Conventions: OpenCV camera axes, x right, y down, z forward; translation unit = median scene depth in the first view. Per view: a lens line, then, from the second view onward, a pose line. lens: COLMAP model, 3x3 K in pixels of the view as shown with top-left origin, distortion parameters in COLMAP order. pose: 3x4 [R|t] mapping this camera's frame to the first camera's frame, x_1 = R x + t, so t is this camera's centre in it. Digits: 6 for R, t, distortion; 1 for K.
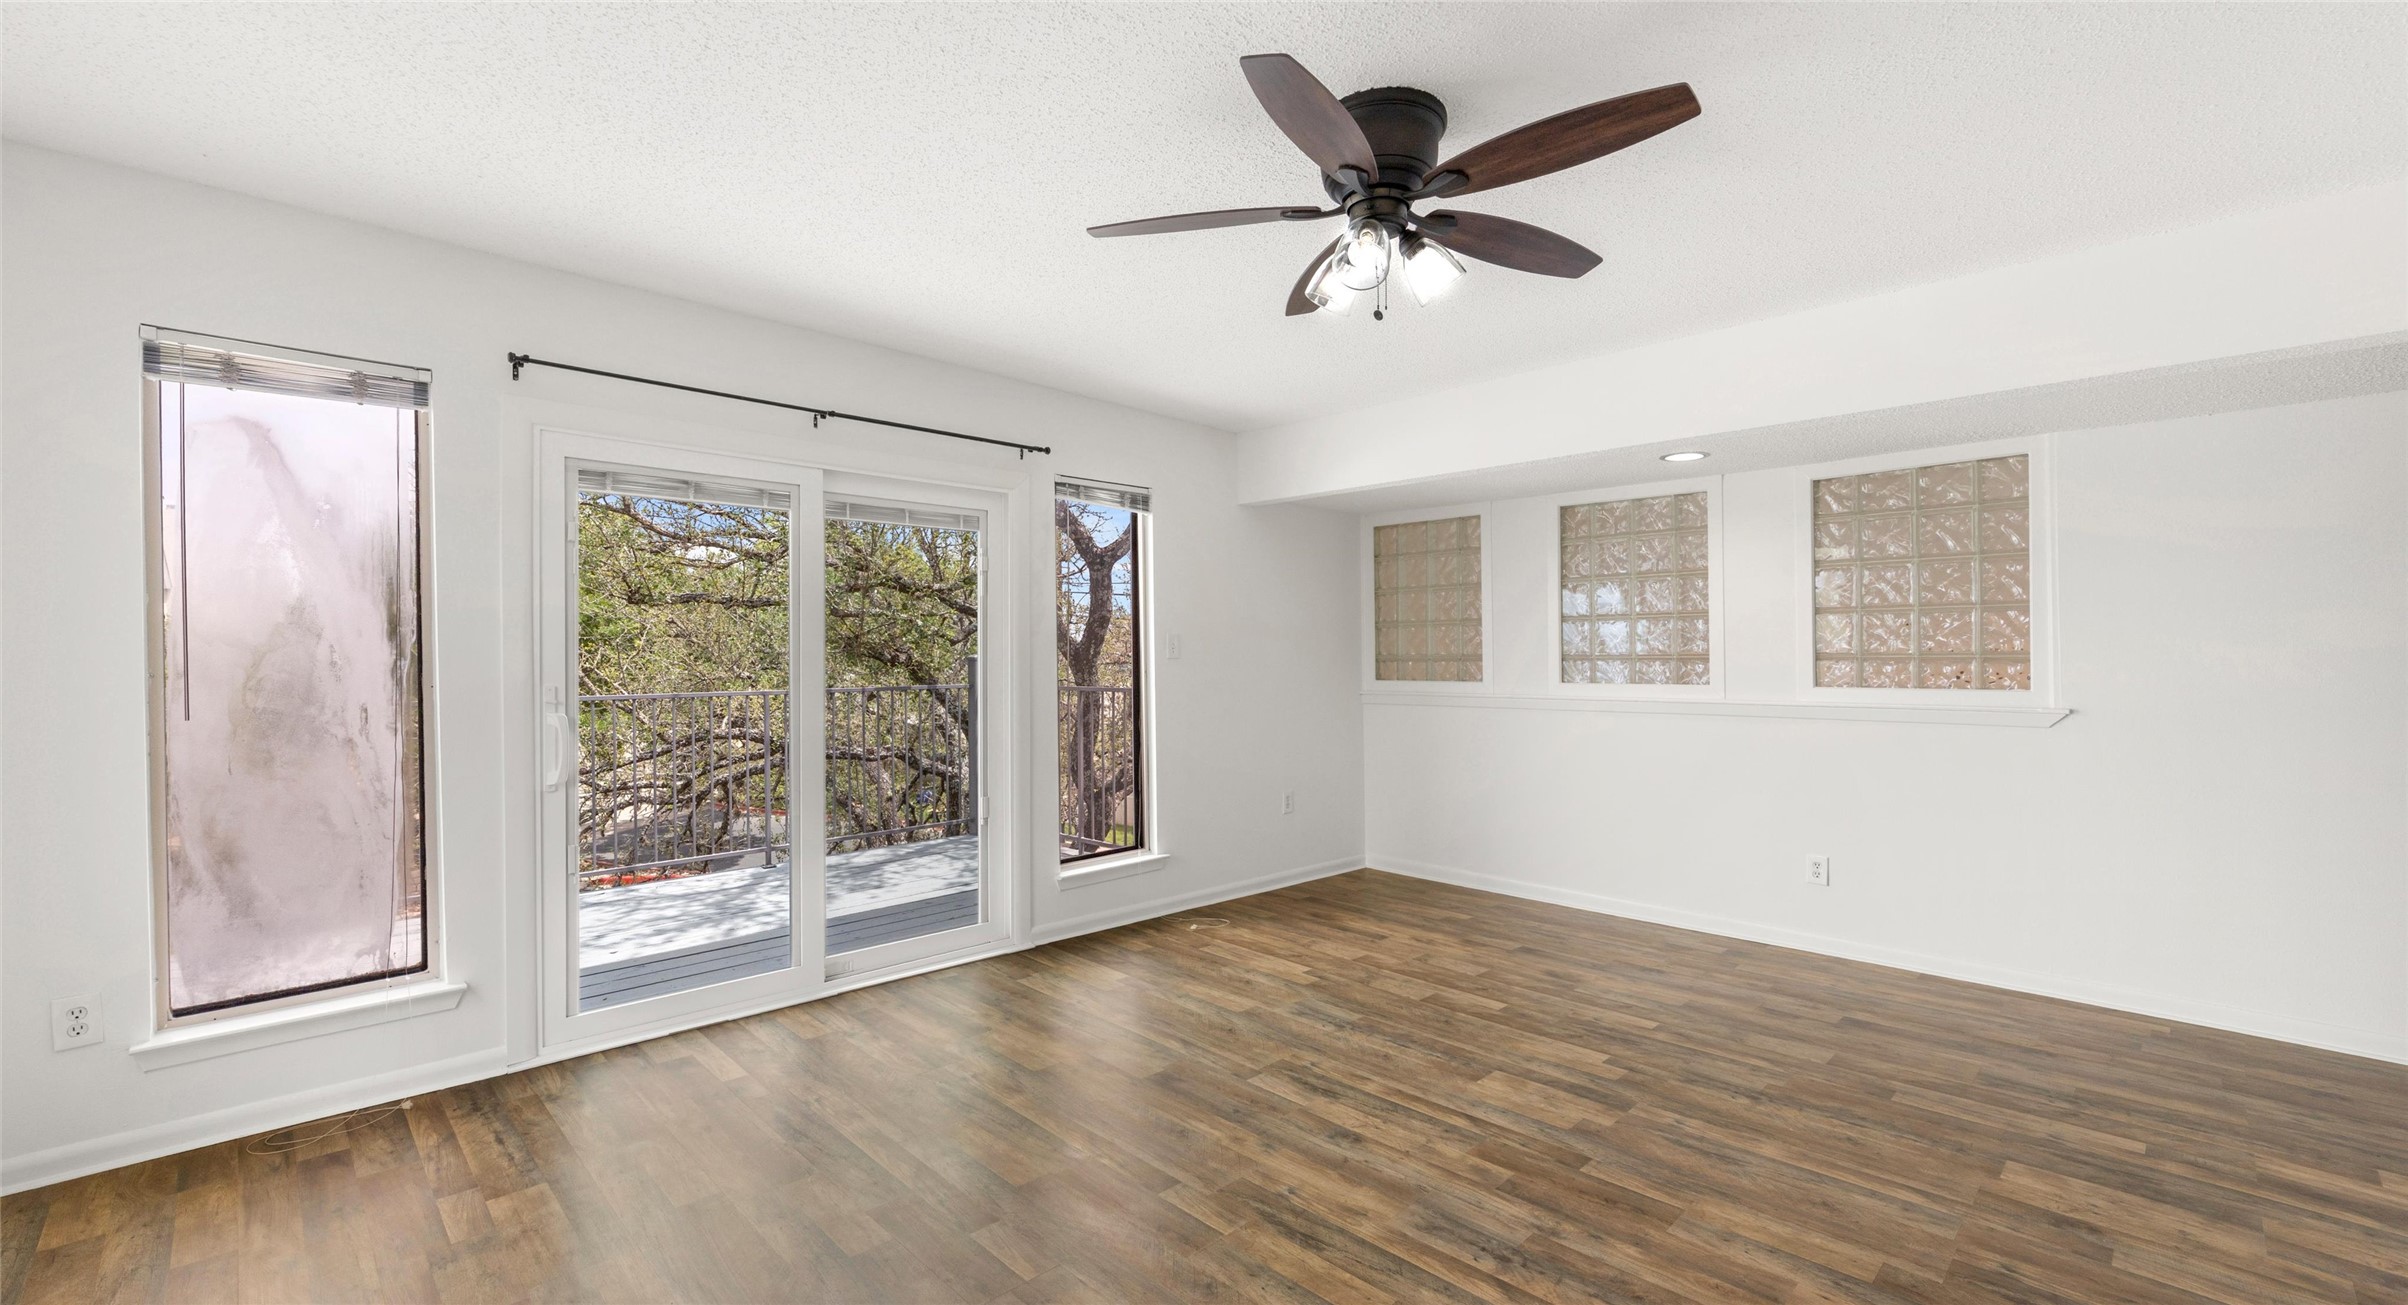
lens RADIAL K [[986.9, 0, 1196.7], [0, 986.9, 646.5], [0, 0, 1]] dist [0.001342, 0.000055]
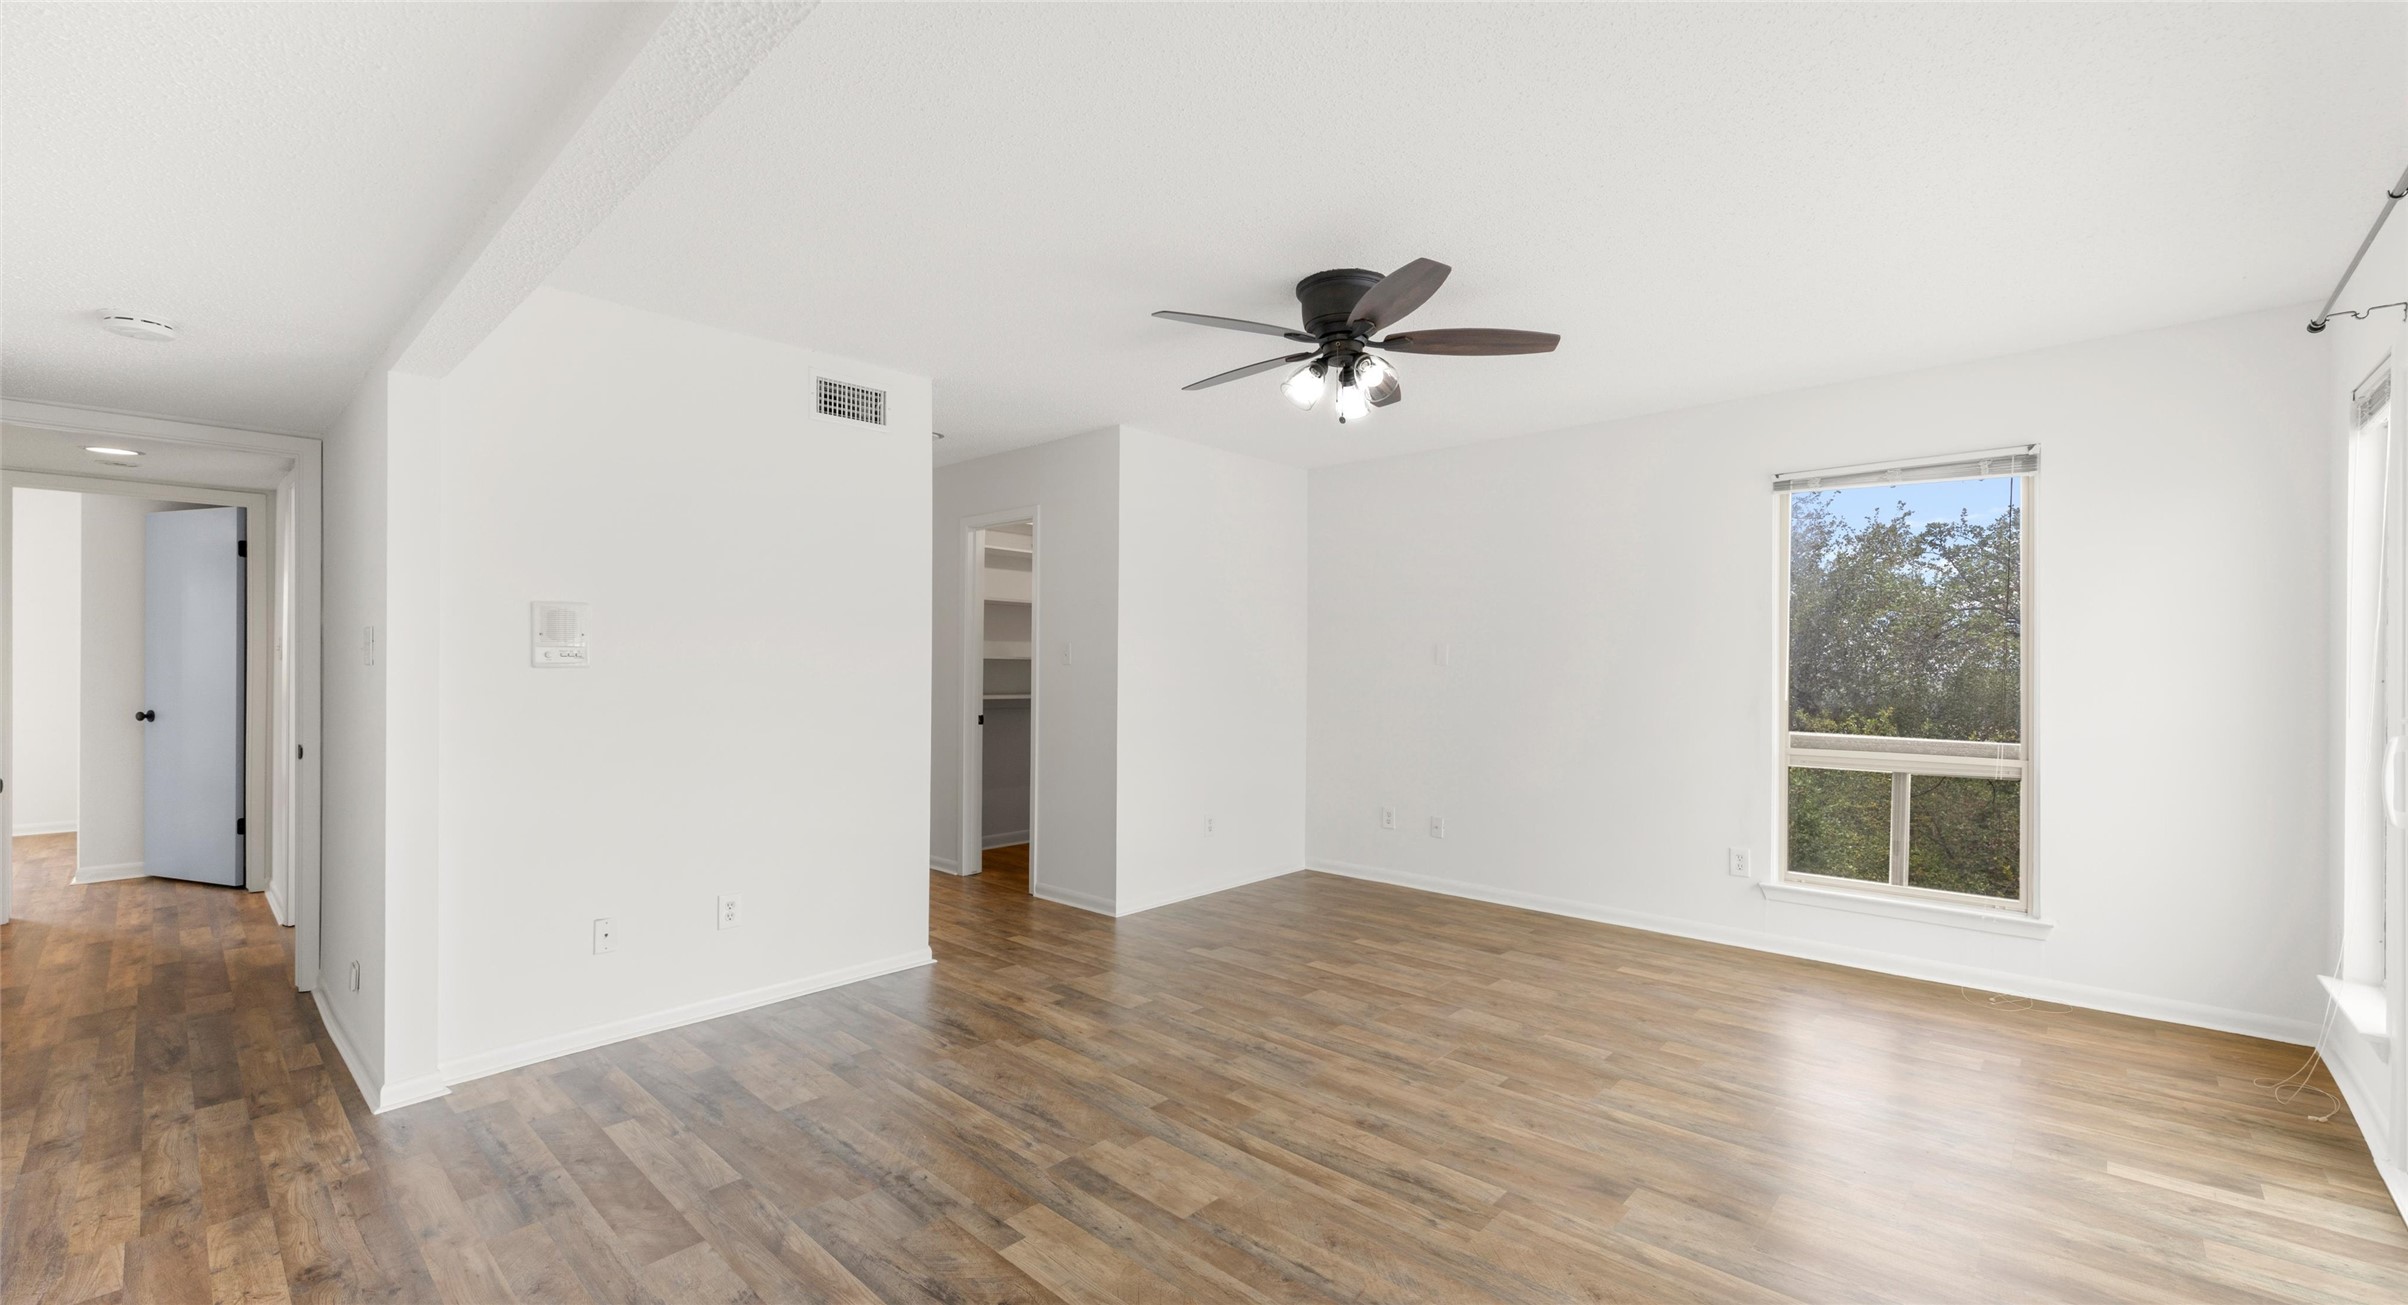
lens RADIAL K [[986.9, 0, 1196.5], [0, 986.9, 661.2], [0, 0, 1]] dist [0.001342, 0.000055]
pose [[-0.998749, -0.003962, -0.049855, 0.380220], [-0.002987, 0.999803, -0.019630, 0.032665], [0.049923, -0.019457, -0.998564, 1.993724]]
